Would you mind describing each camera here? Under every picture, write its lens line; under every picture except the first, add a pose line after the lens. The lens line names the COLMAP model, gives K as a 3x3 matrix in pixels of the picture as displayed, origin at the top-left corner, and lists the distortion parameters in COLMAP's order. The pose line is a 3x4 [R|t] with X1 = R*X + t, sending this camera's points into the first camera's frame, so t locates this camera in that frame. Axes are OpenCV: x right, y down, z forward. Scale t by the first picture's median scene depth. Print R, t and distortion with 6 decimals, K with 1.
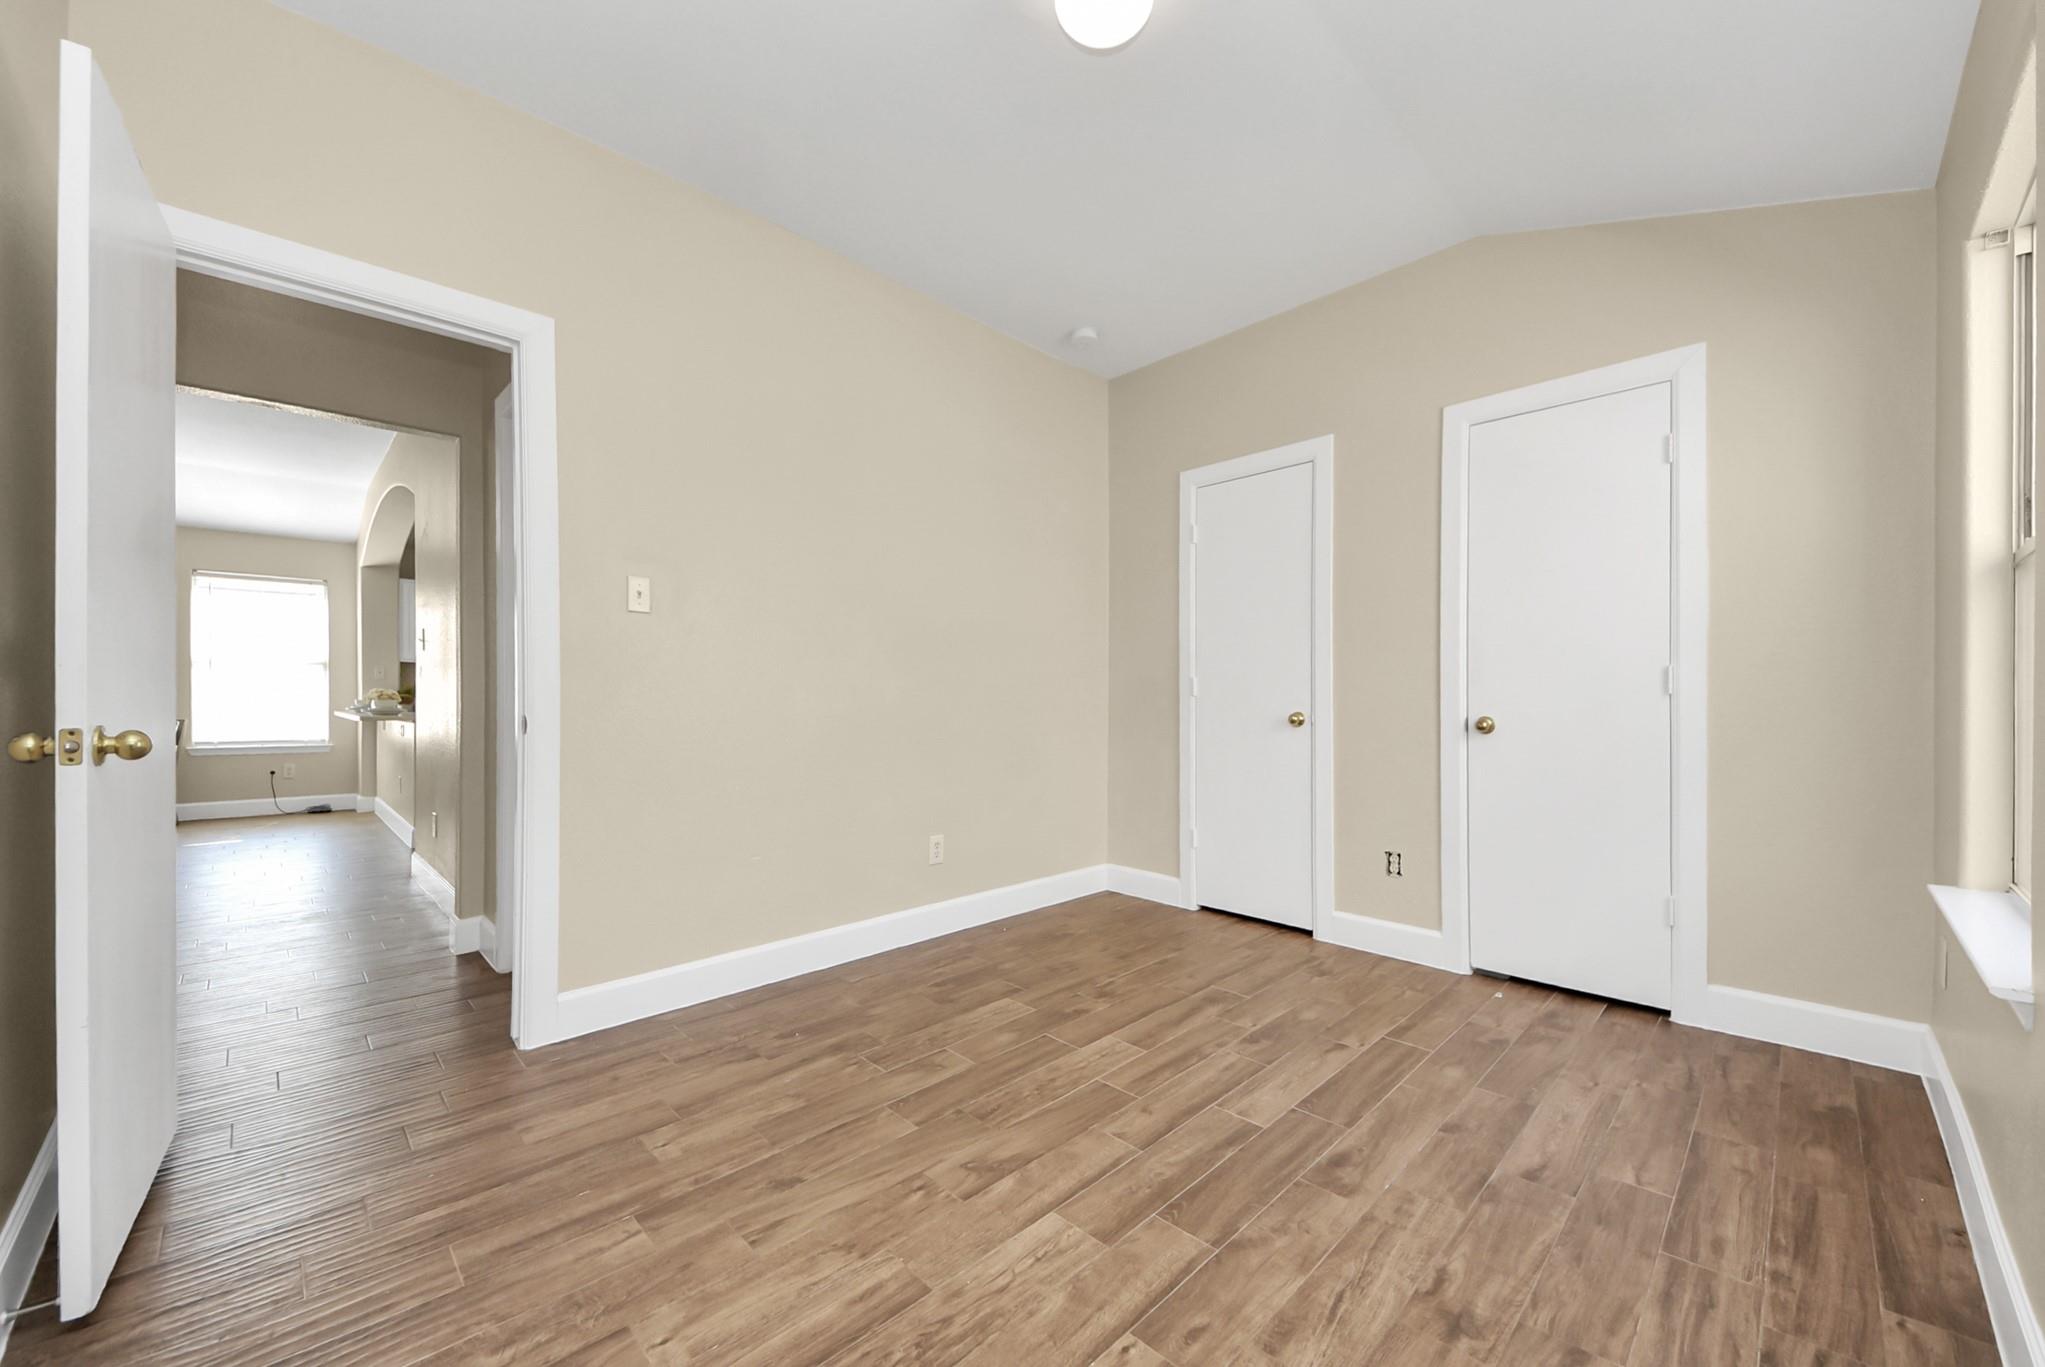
lens RADIAL K [[799.1, 0, 1014.5], [0, 799.1, 693.3], [0, 0, 1]] dist [-0.002611, -0.000234]
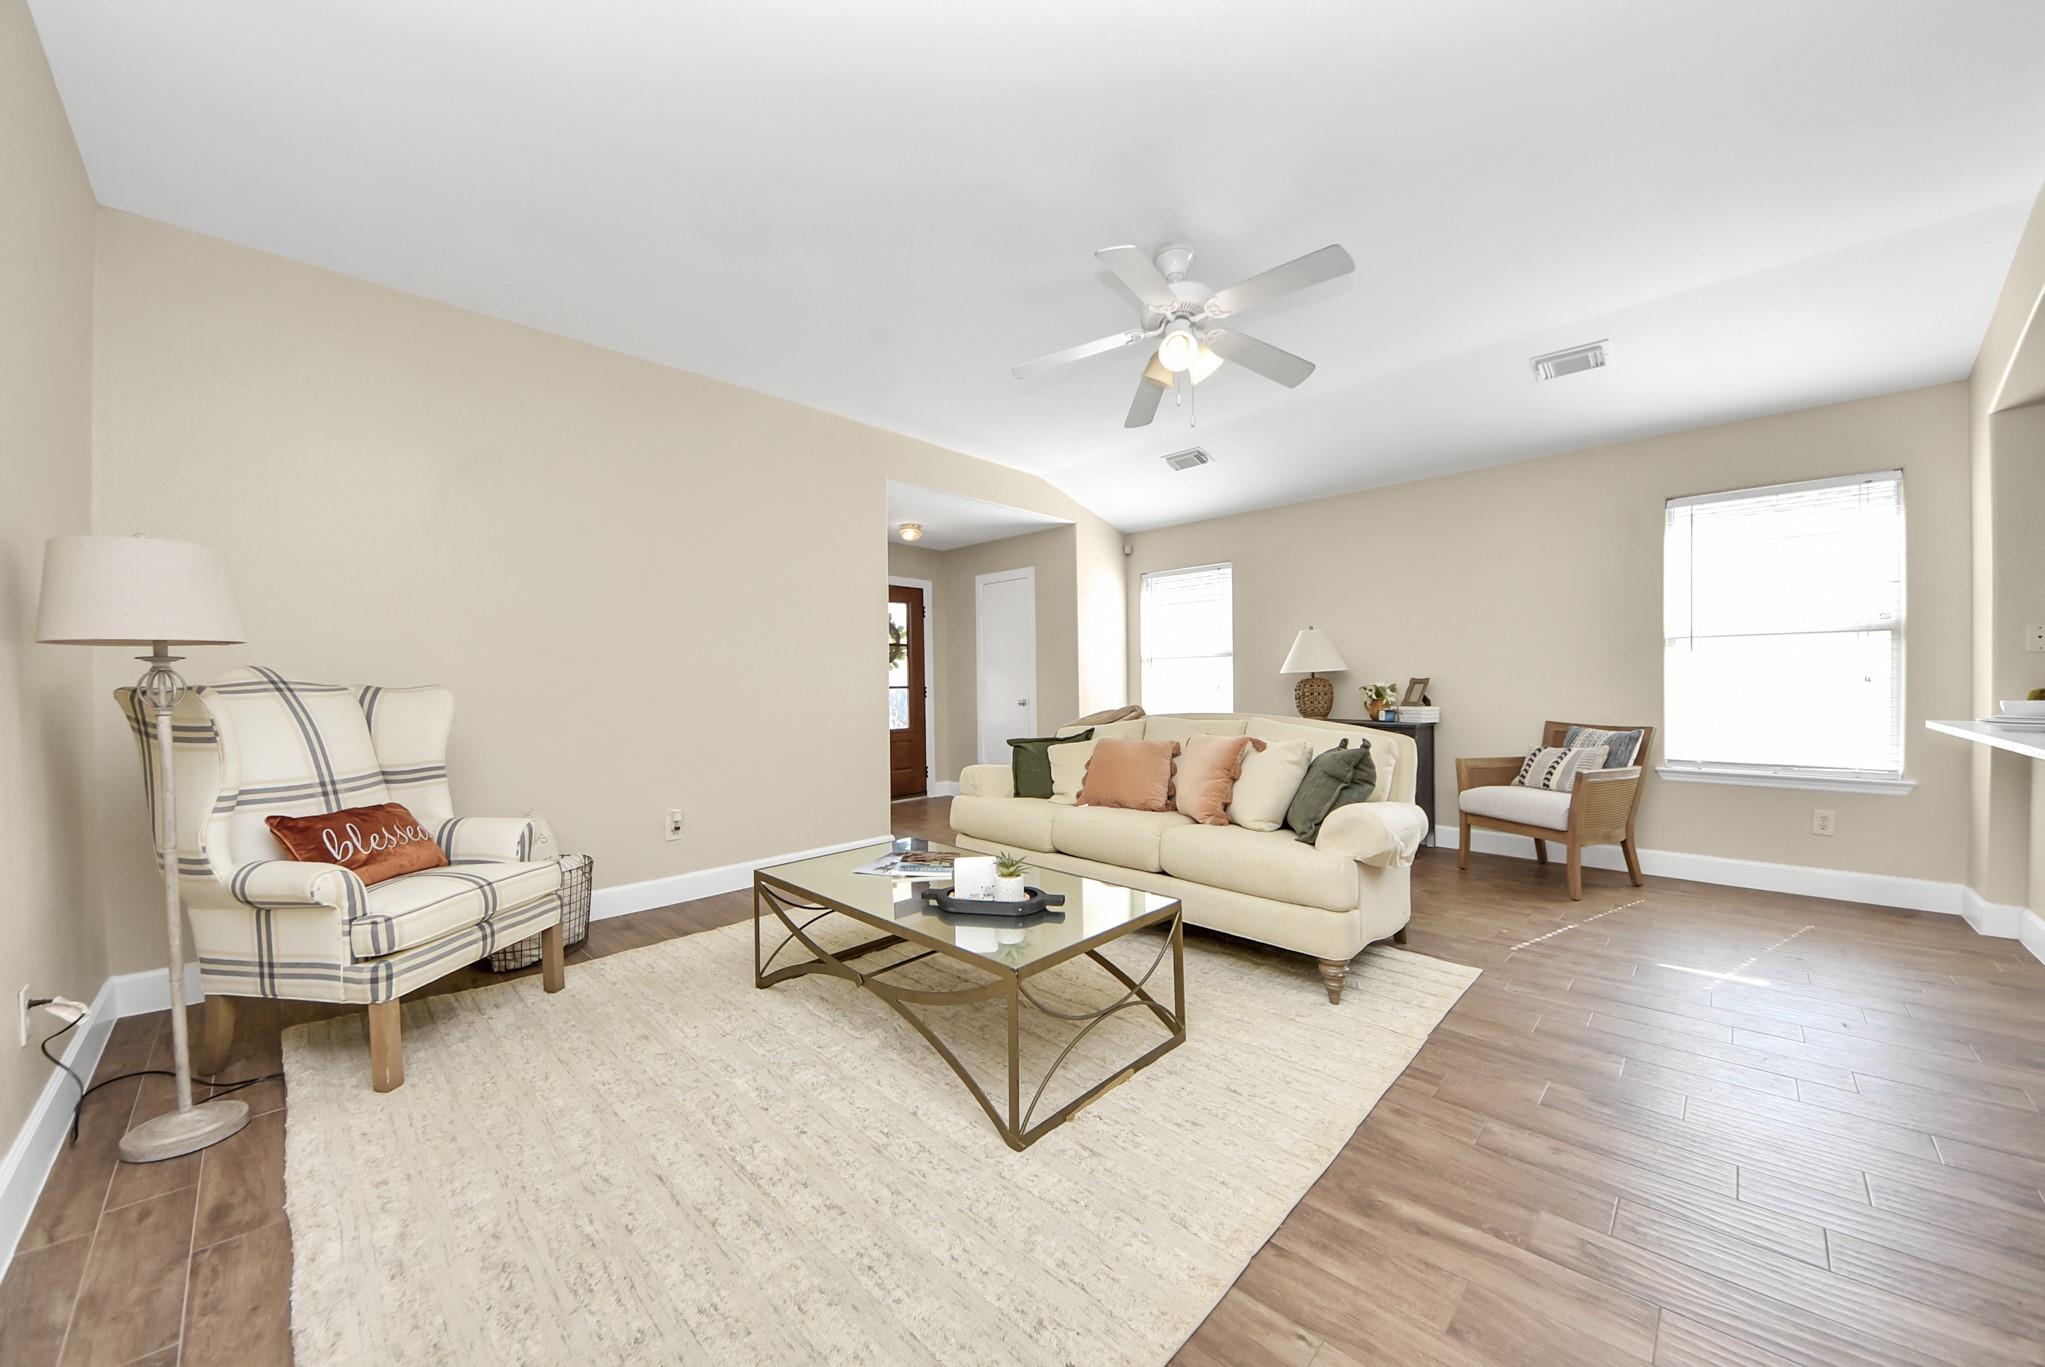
lens RADIAL K [[740.4, 0, 1021.7], [0, 740.4, 699.0], [0, 0, 1]] dist [0.008999, -0.006986]
pose [[0.043096, 0.022863, -0.998809, -0.409253], [0.015200, 0.999607, 0.023537, -0.009905], [0.998955, -0.016196, 0.042731, 0.409700]]
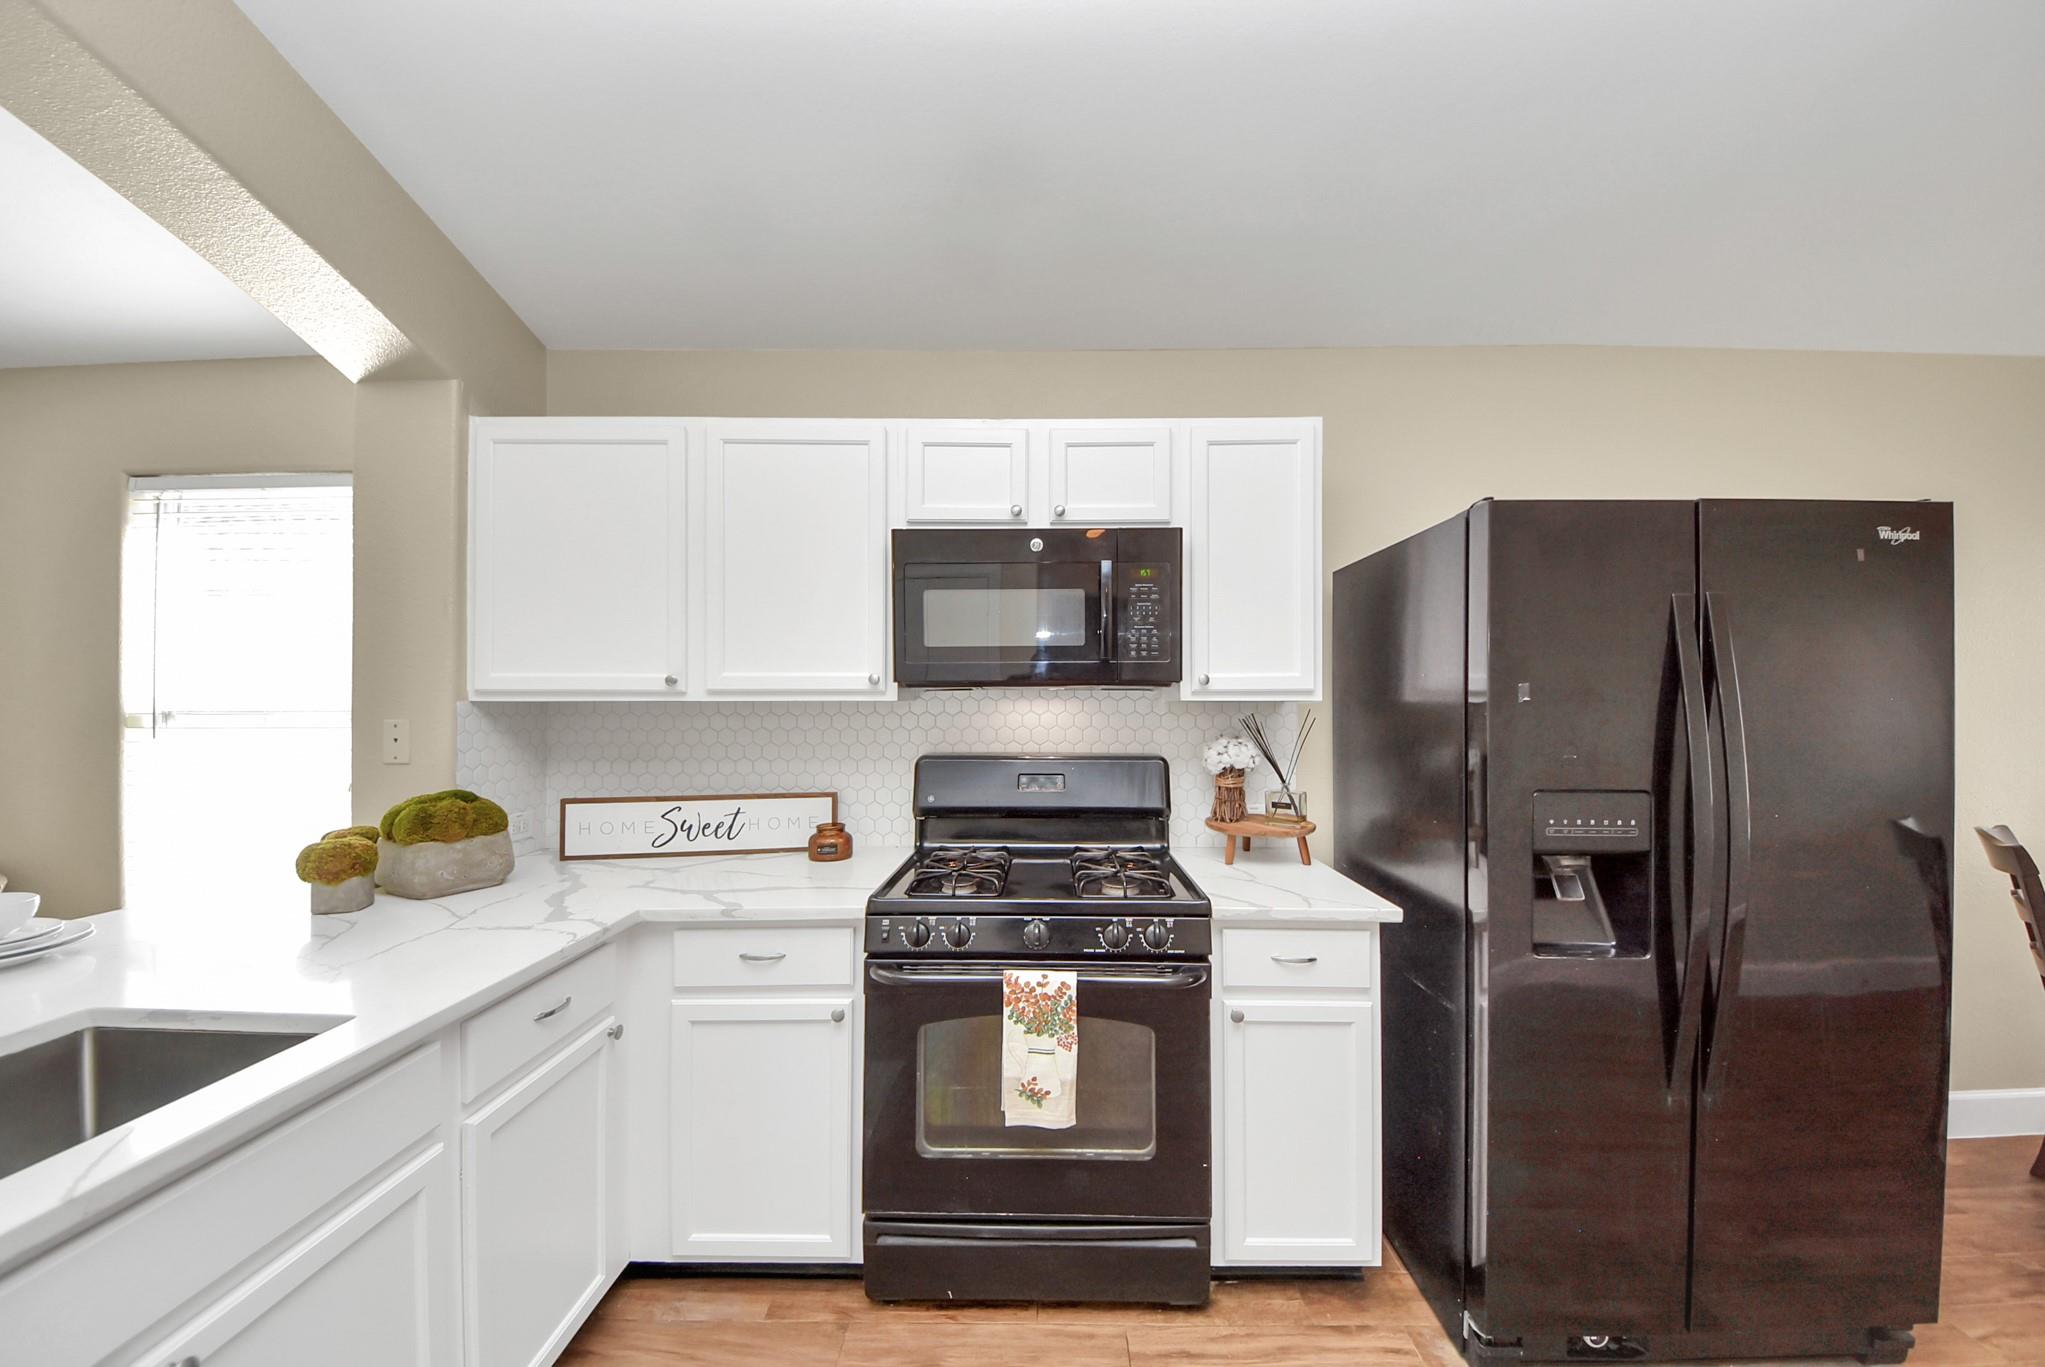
lens RADIAL K [[740.4, 0, 1034.4], [0, 740.4, 687.9], [0, 0, 1]] dist [0.008999, -0.006986]
pose [[0.707624, -0.006858, -0.706556, -0.463753], [0.000056, 0.999953, -0.009650, -0.047693], [0.706589, 0.006789, 0.707591, 1.026953]]
